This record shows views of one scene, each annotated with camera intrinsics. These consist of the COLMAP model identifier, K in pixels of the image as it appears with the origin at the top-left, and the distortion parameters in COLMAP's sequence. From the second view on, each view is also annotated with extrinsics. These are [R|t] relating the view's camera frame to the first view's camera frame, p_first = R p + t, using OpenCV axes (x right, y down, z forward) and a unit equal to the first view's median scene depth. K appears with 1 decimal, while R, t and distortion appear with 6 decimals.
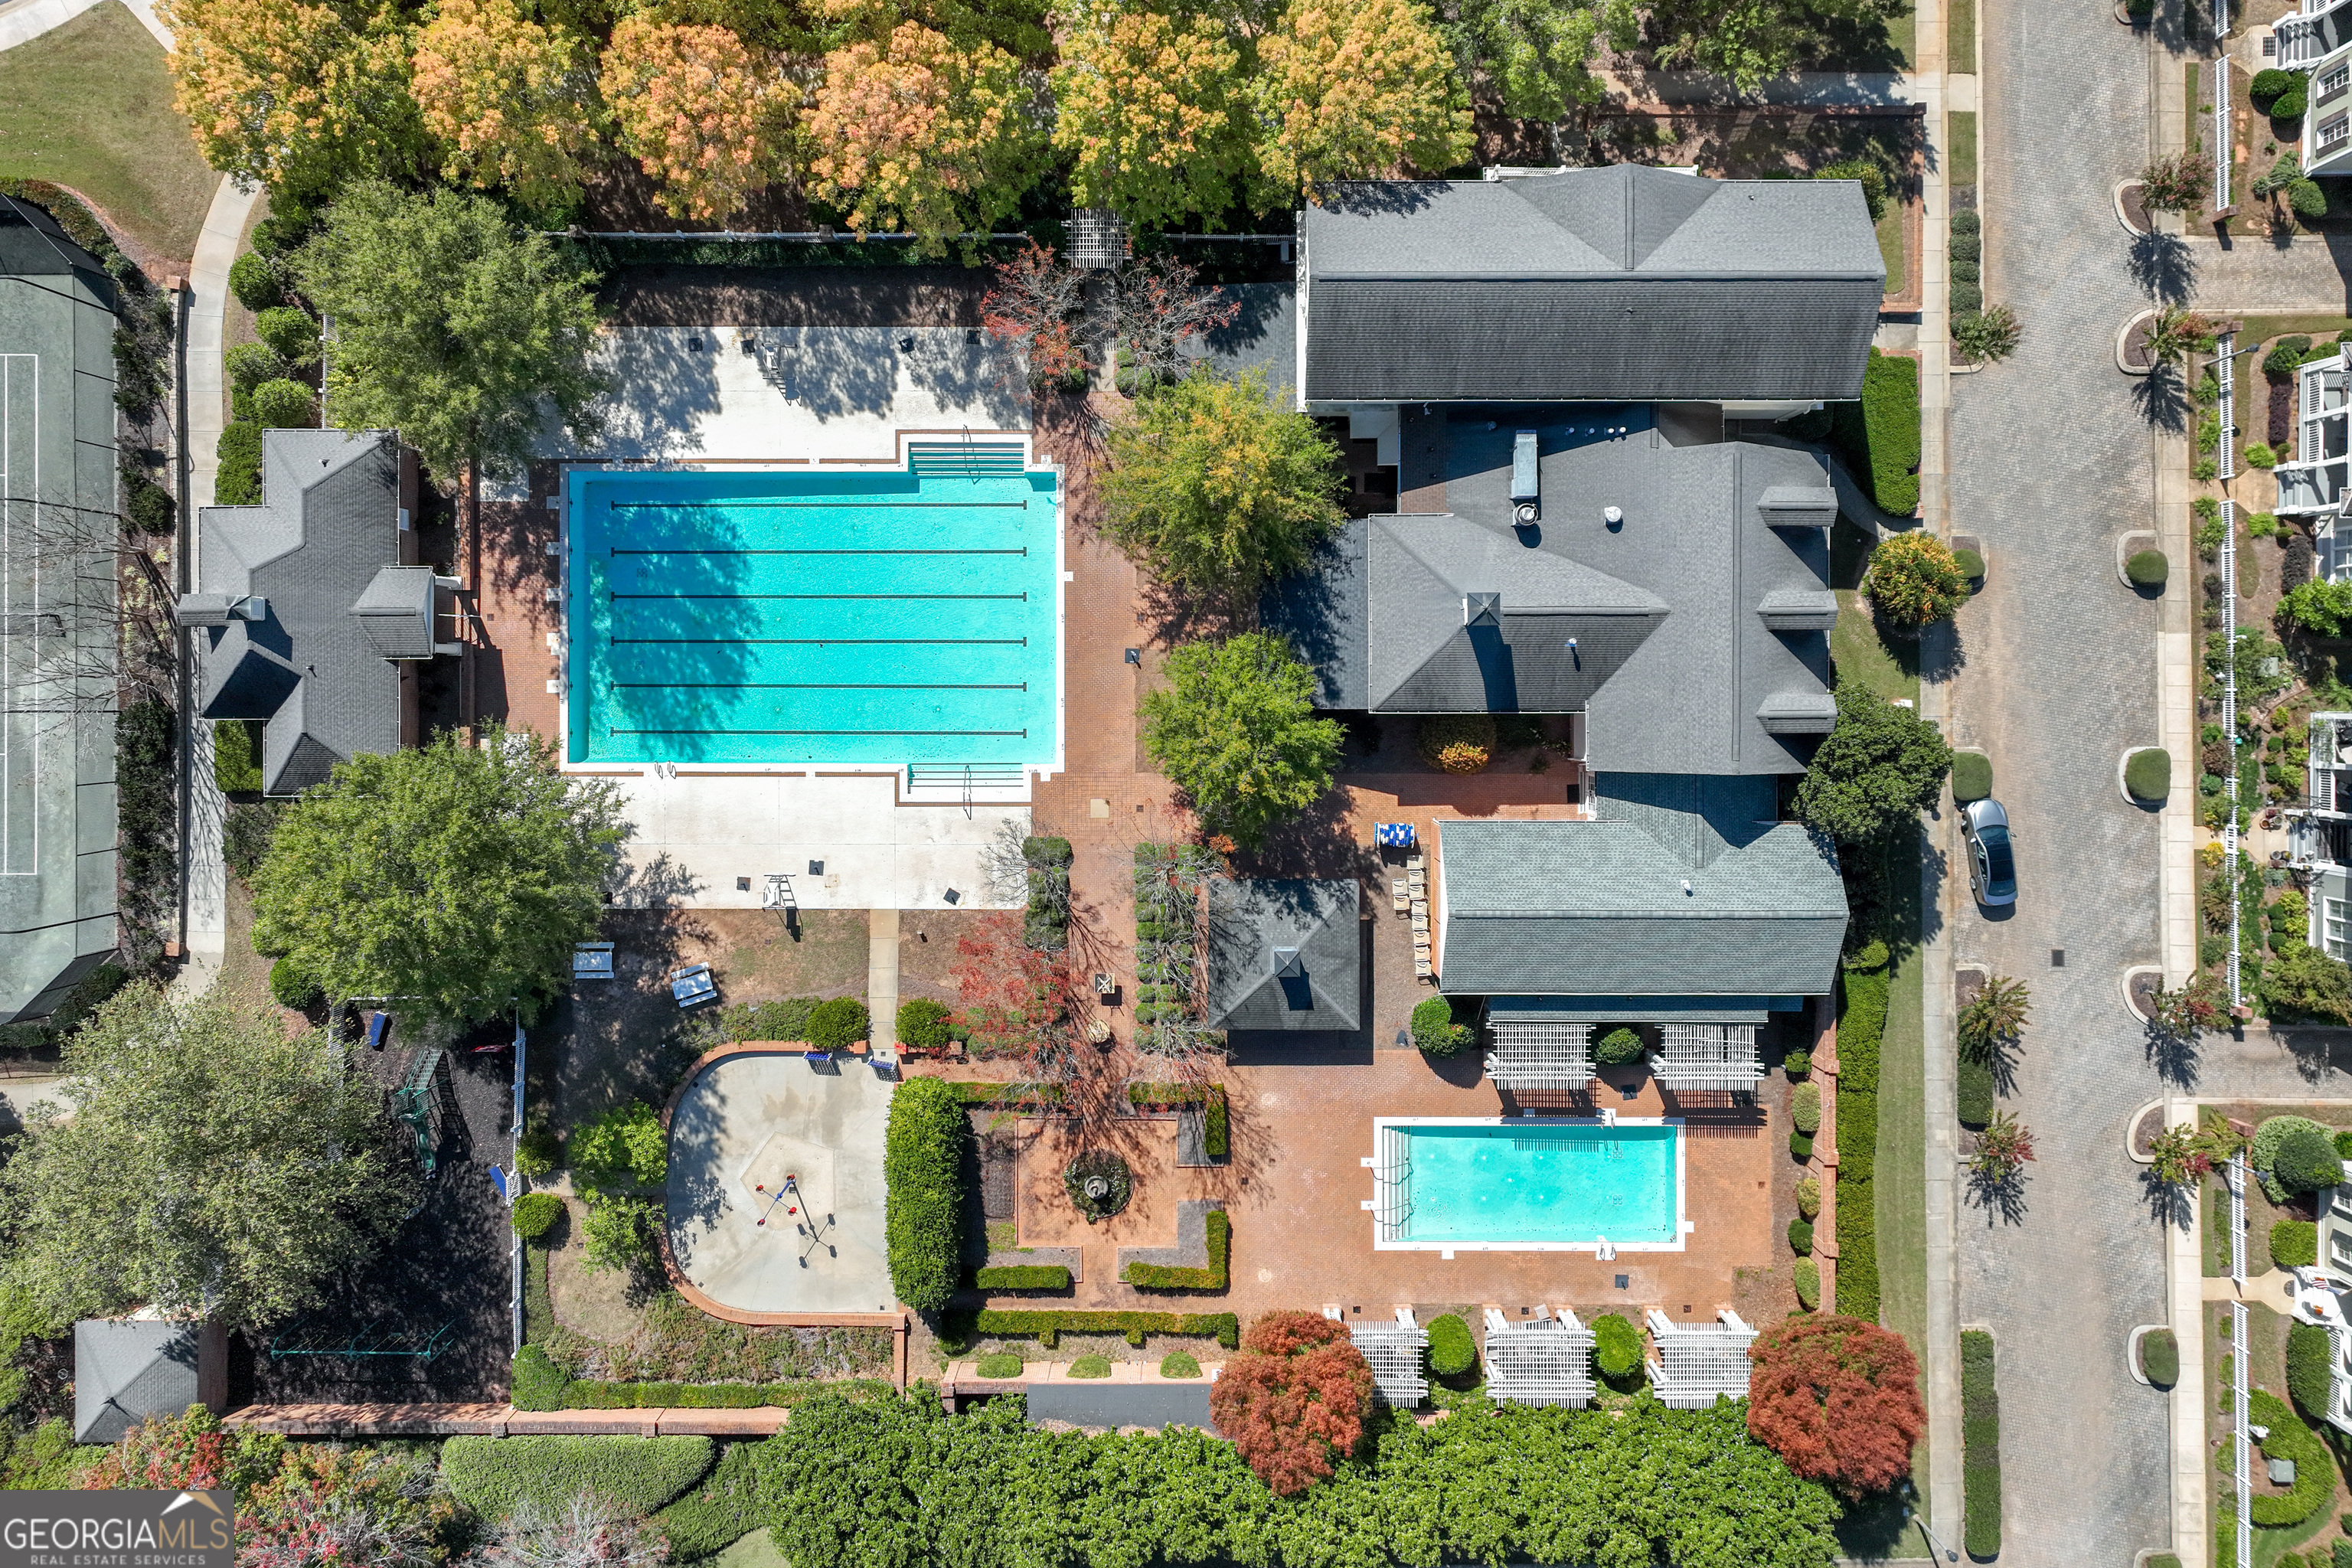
lens RADIAL K [[1619.8, 0, 1181.2], [0, 1619.8, 778.8], [0, 0, 1]] dist [-0.001642, 0.011141]
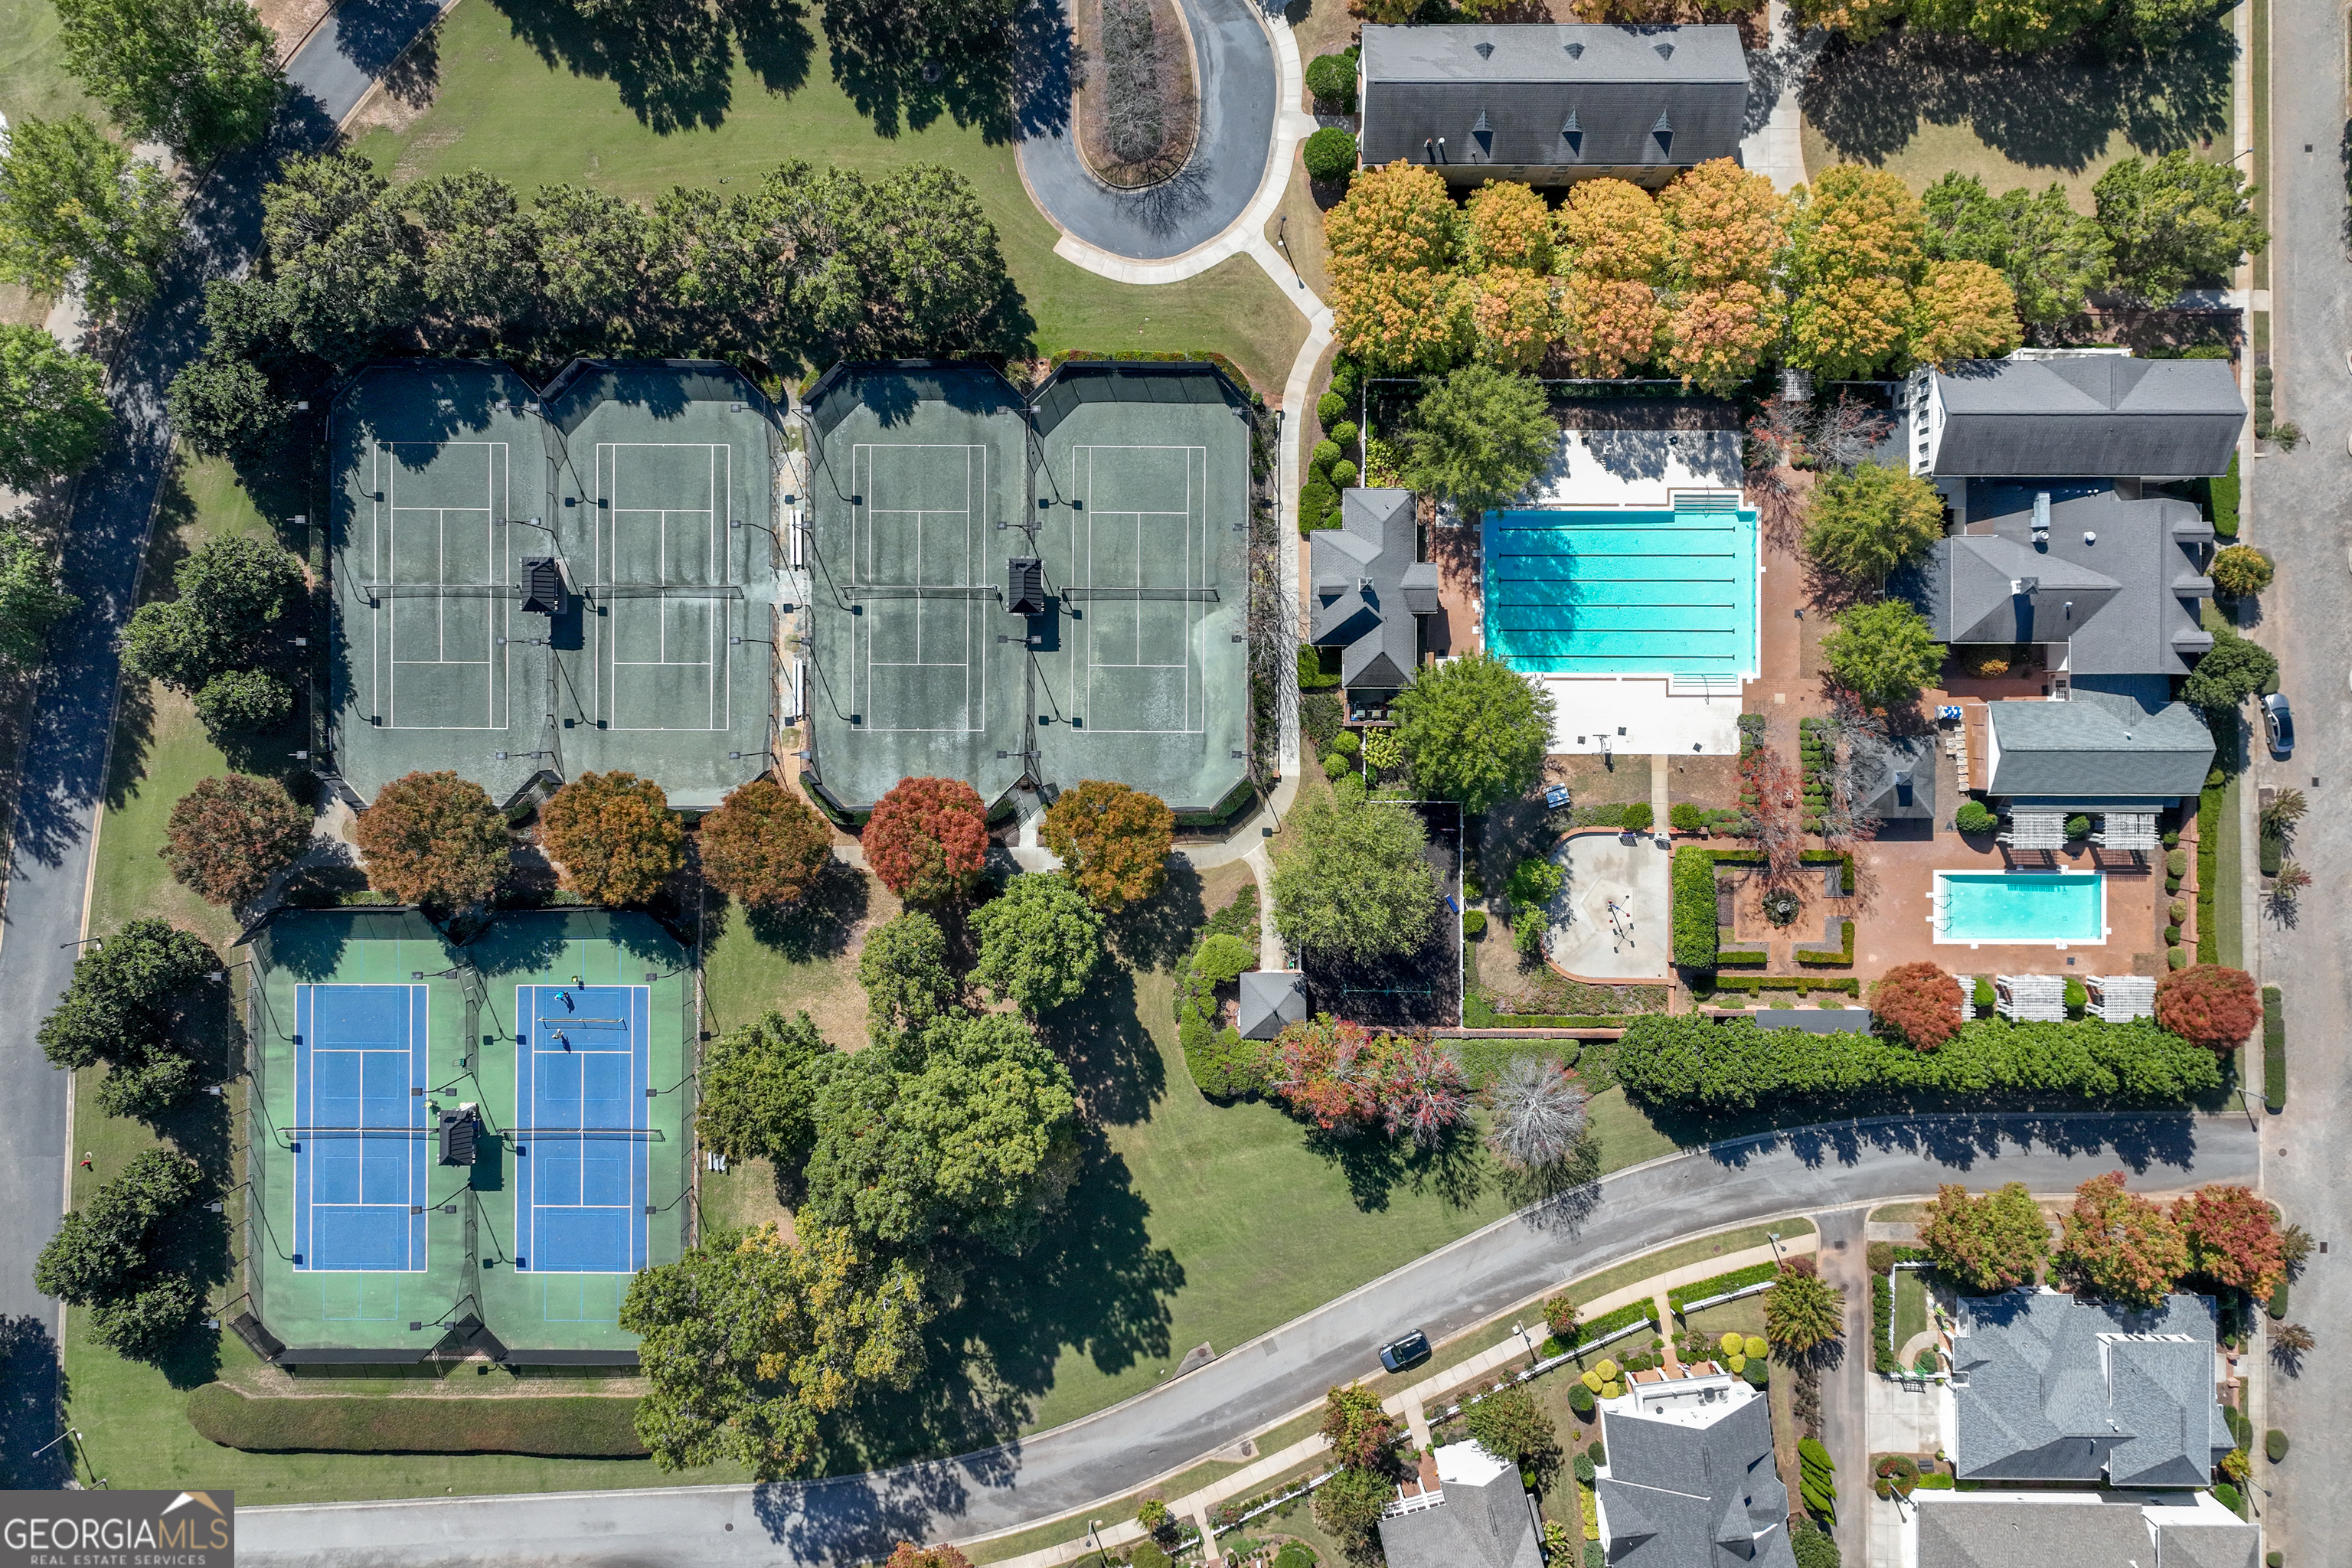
lens RADIAL K [[1619.8, 0, 1177.0], [0, 1619.8, 783.5], [0, 0, 1]] dist [-0.001642, 0.011141]
pose [[0.999997, 0.001594, 0.001914, -0.728697], [-0.001592, 0.999998, -0.001328, 0.117139], [-0.001916, 0.001325, 0.999997, -0.803364]]
